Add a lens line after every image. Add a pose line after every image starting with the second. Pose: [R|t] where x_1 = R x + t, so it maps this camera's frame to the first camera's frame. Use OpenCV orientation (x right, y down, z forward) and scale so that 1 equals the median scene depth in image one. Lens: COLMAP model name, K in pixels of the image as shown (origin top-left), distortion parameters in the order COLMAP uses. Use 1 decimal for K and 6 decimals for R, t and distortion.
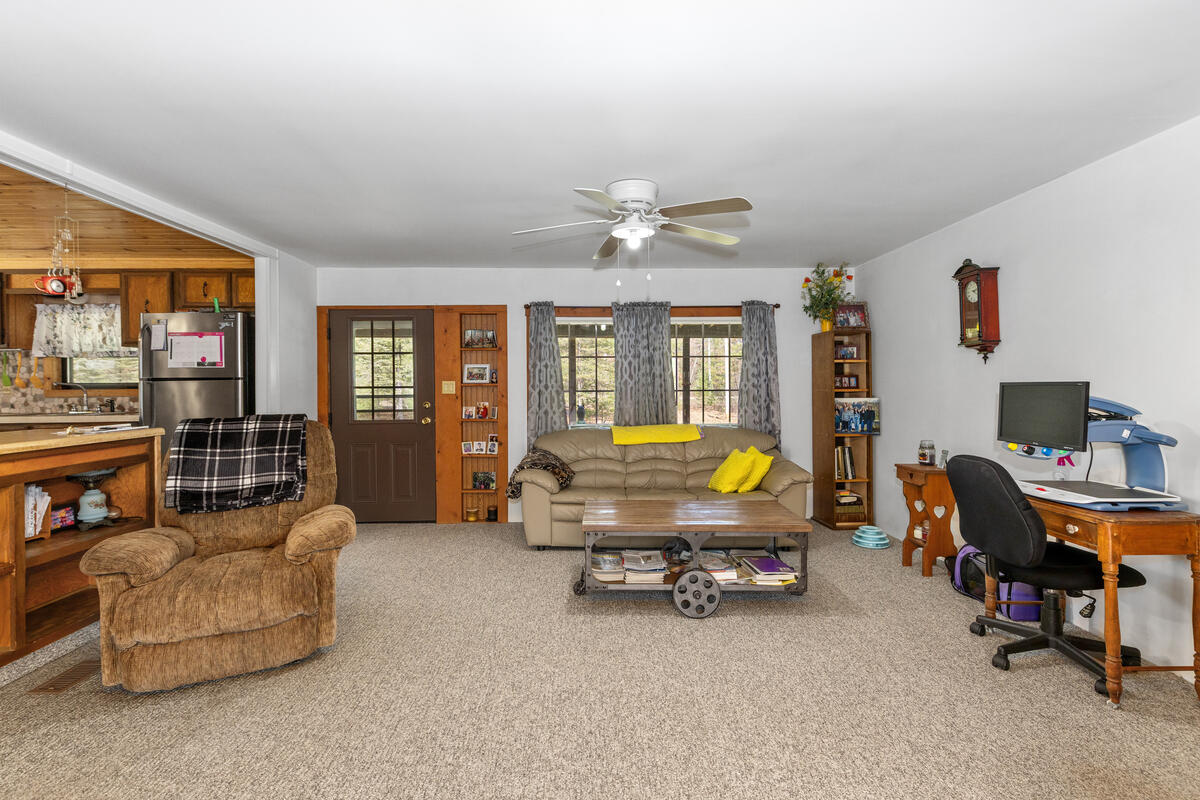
lens RADIAL K [[545.2, 0, 595.0], [0, 545.2, 384.4], [0, 0, 1]] dist [-0.005091, 0.000643]
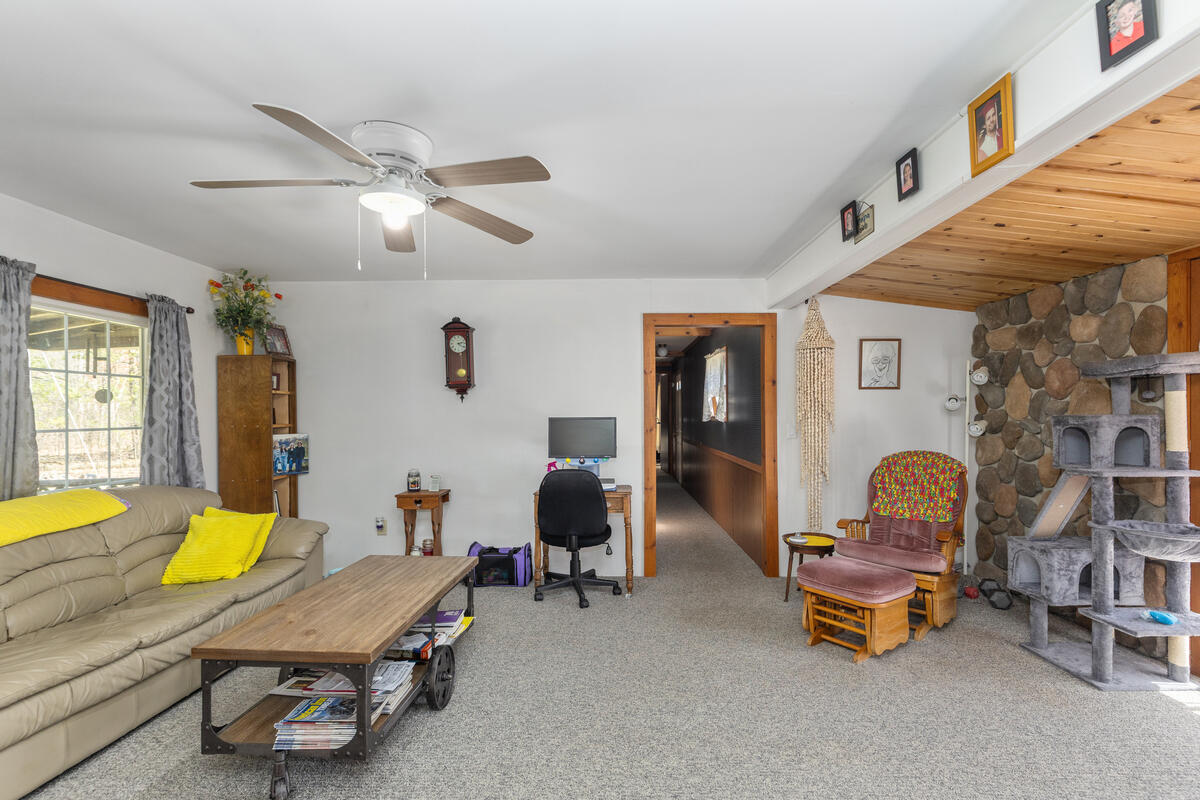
lens RADIAL K [[545.2, 0, 614.5], [0, 545.2, 408.3], [0, 0, 1]] dist [-0.005091, 0.000643]
pose [[0.031976, 0.015257, 0.999372, -0.384227], [0.001326, 0.999882, -0.015307, -0.003072], [-0.999488, 0.001815, 0.031952, 0.435913]]
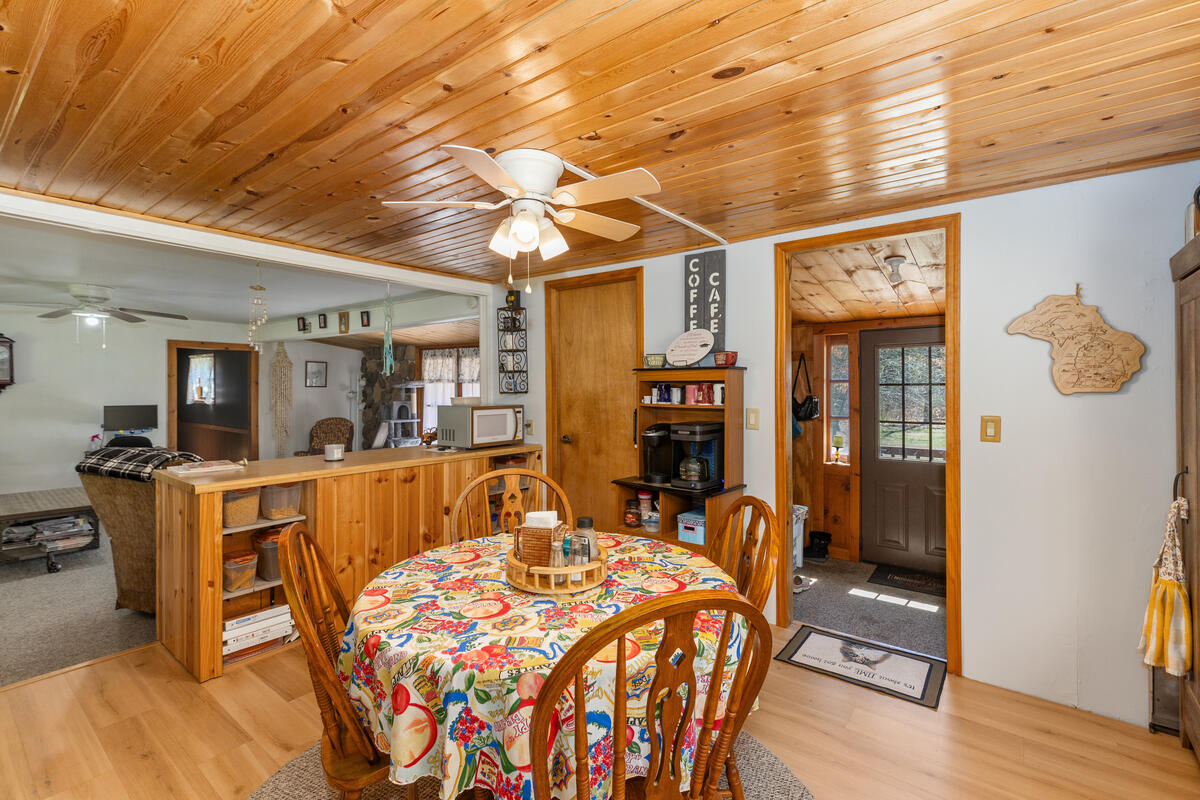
lens RADIAL K [[545.2, 0, 603.2], [0, 545.2, 382.9], [0, 0, 1]] dist [-0.005091, 0.000643]
pose [[-0.773459, 0.008745, 0.633786, -1.278298], [0.001684, 0.999930, -0.011741, -0.037825], [-0.633844, -0.008014, -0.773419, 0.790346]]
